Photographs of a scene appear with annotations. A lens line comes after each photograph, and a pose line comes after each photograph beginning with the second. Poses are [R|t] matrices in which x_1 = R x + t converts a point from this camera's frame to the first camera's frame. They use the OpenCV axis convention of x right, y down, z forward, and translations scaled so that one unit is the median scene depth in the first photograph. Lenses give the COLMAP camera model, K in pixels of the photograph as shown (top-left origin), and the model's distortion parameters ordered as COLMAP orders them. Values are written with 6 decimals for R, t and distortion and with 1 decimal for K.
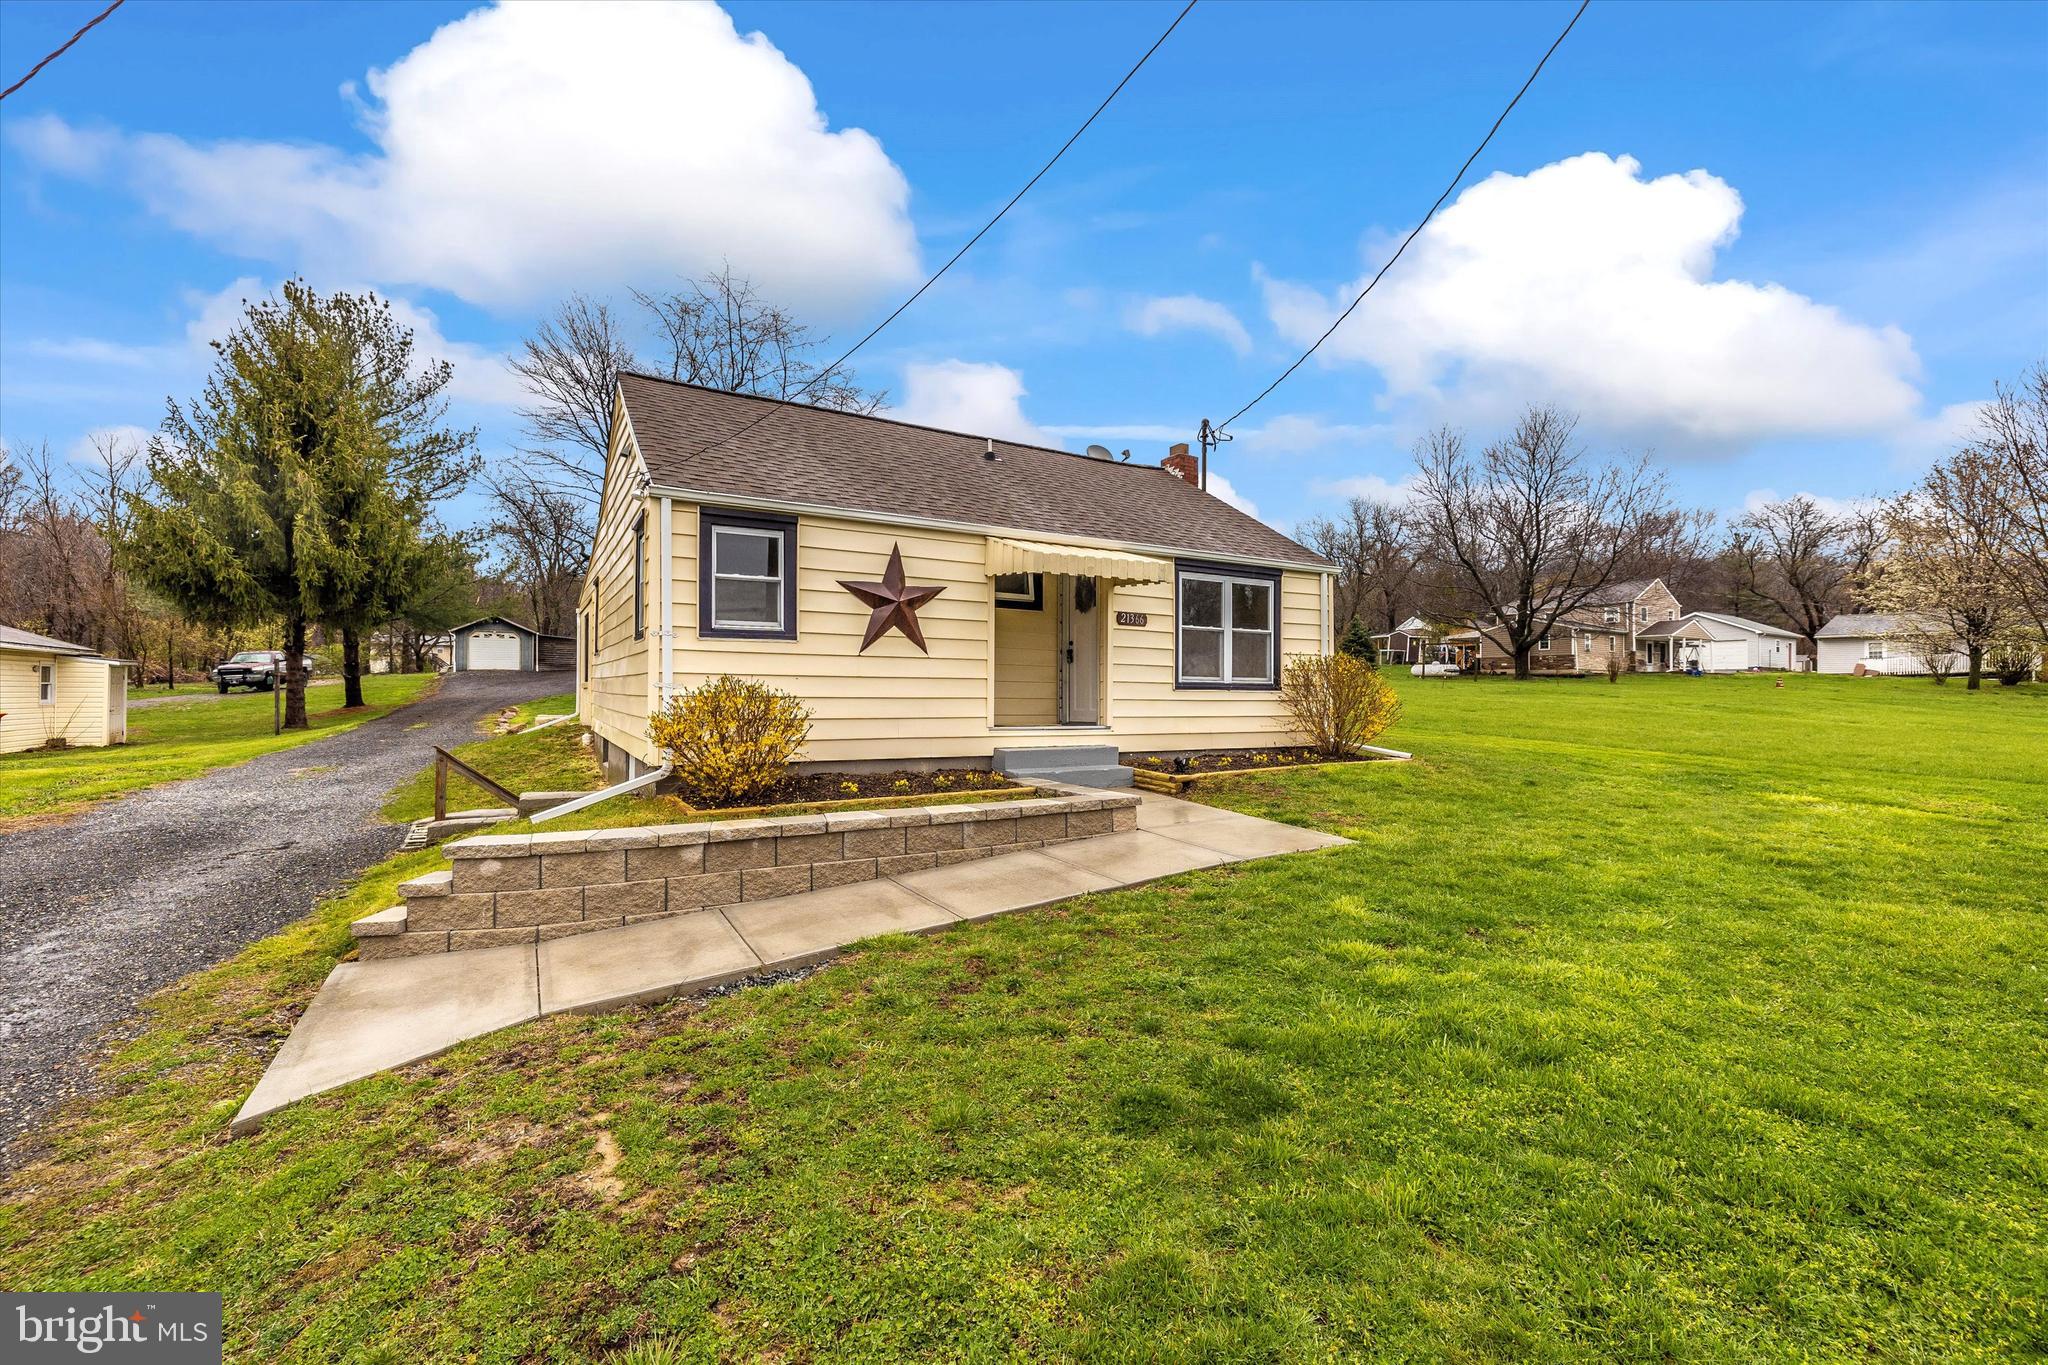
lens RADIAL K [[853.1, 0, 1019.0], [0, 853.1, 671.8], [0, 0, 1]] dist [-0.000990, -0.000096]
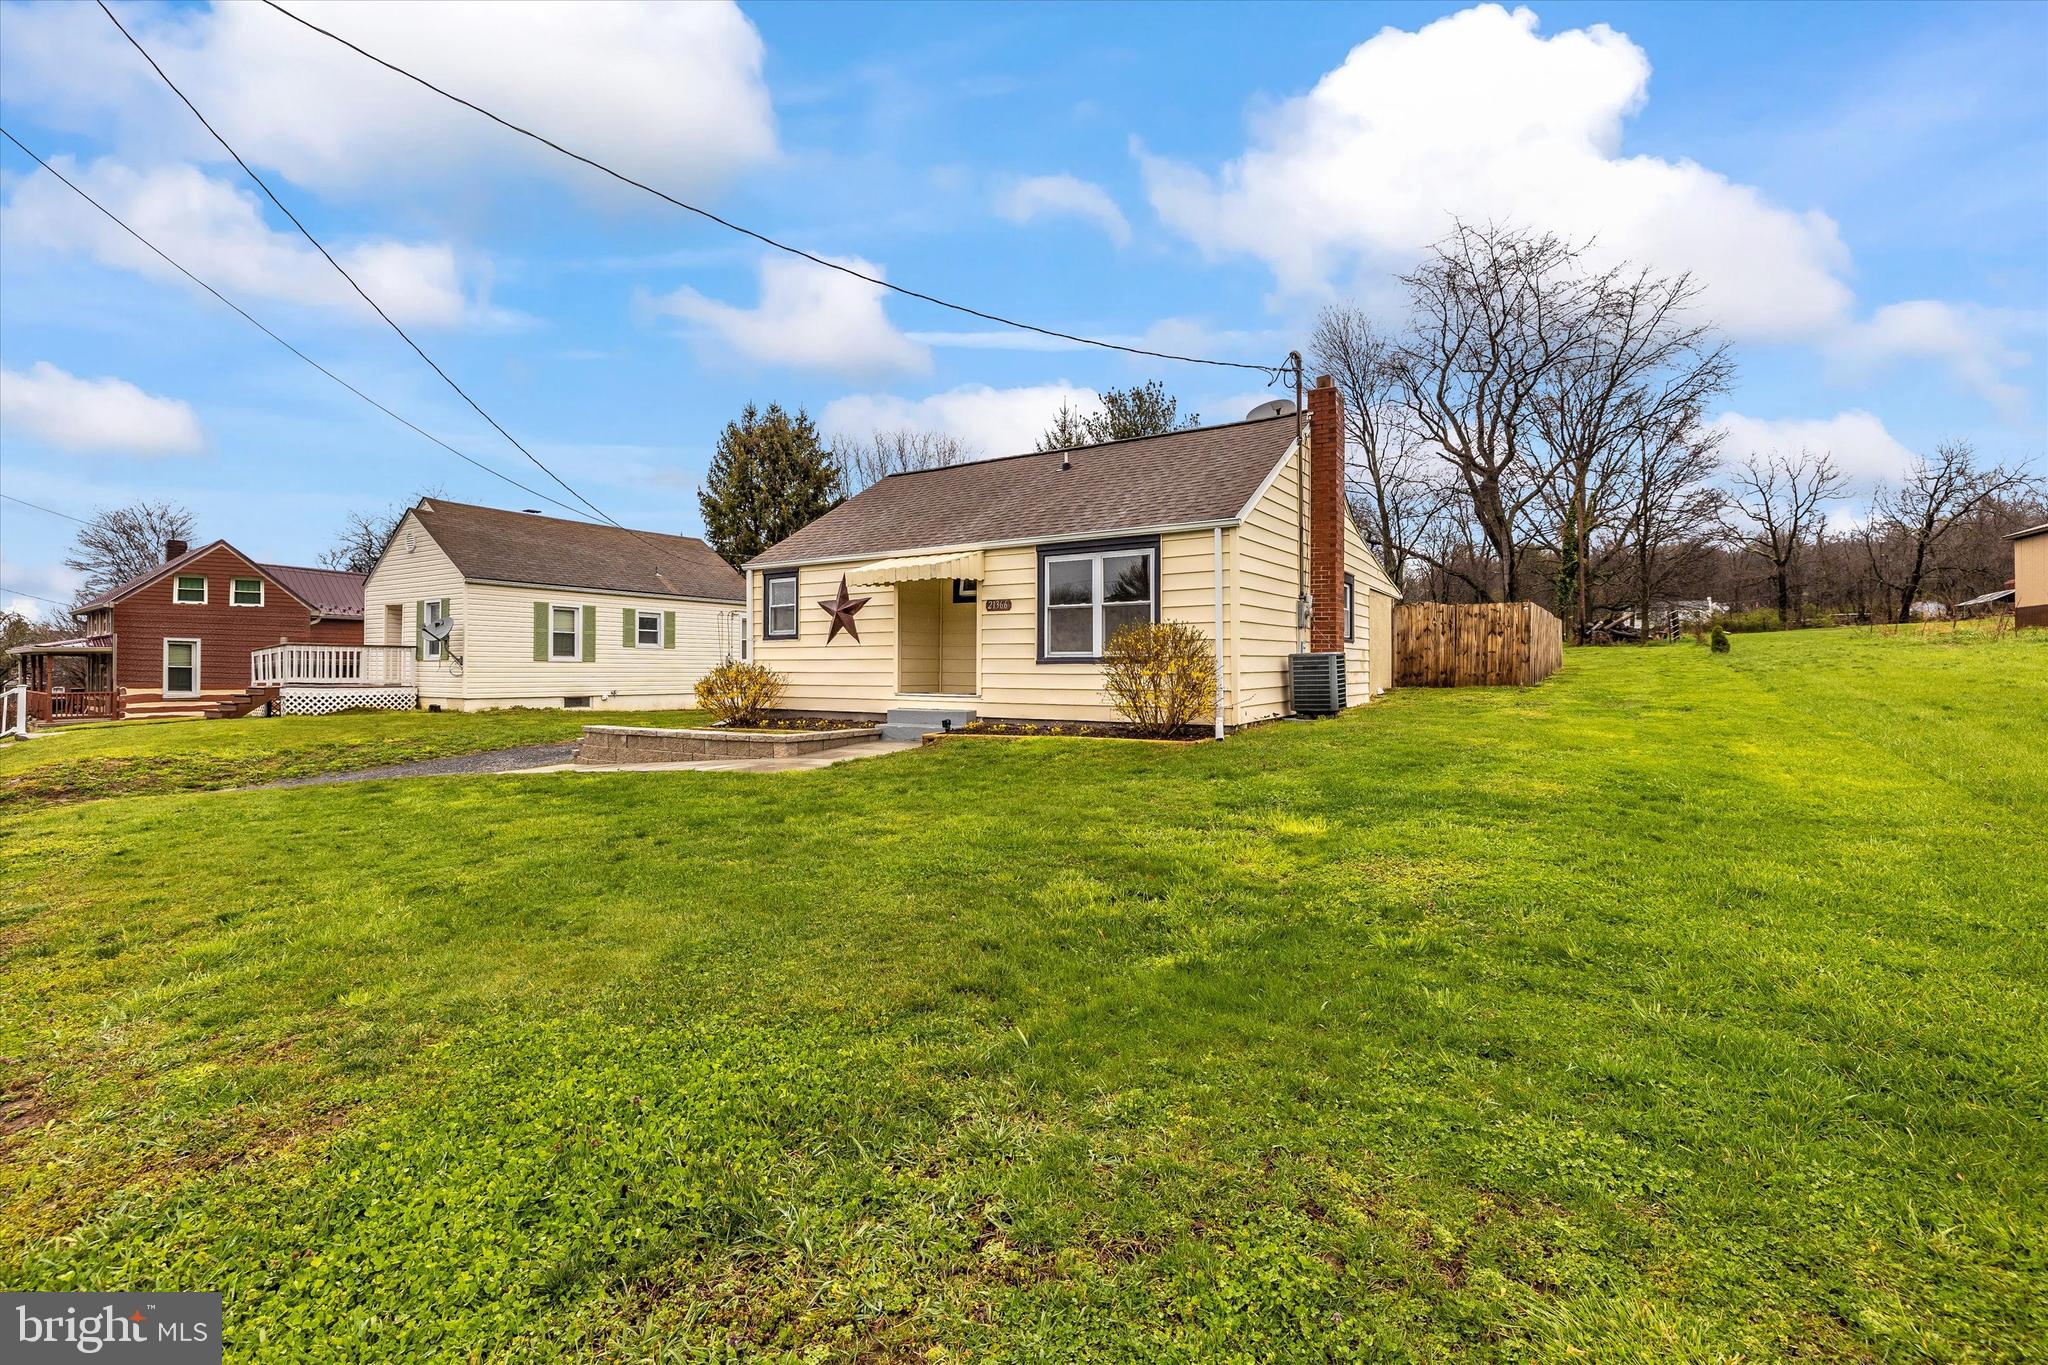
lens RADIAL K [[853.1, 0, 1019.0], [0, 853.1, 671.8], [0, 0, 1]] dist [-0.000990, -0.000096]
pose [[0.470210, -0.004341, -0.882544, 1.329819], [0.028153, 0.999553, 0.010084, 0.021965], [0.882106, -0.029588, 0.470122, 0.520118]]
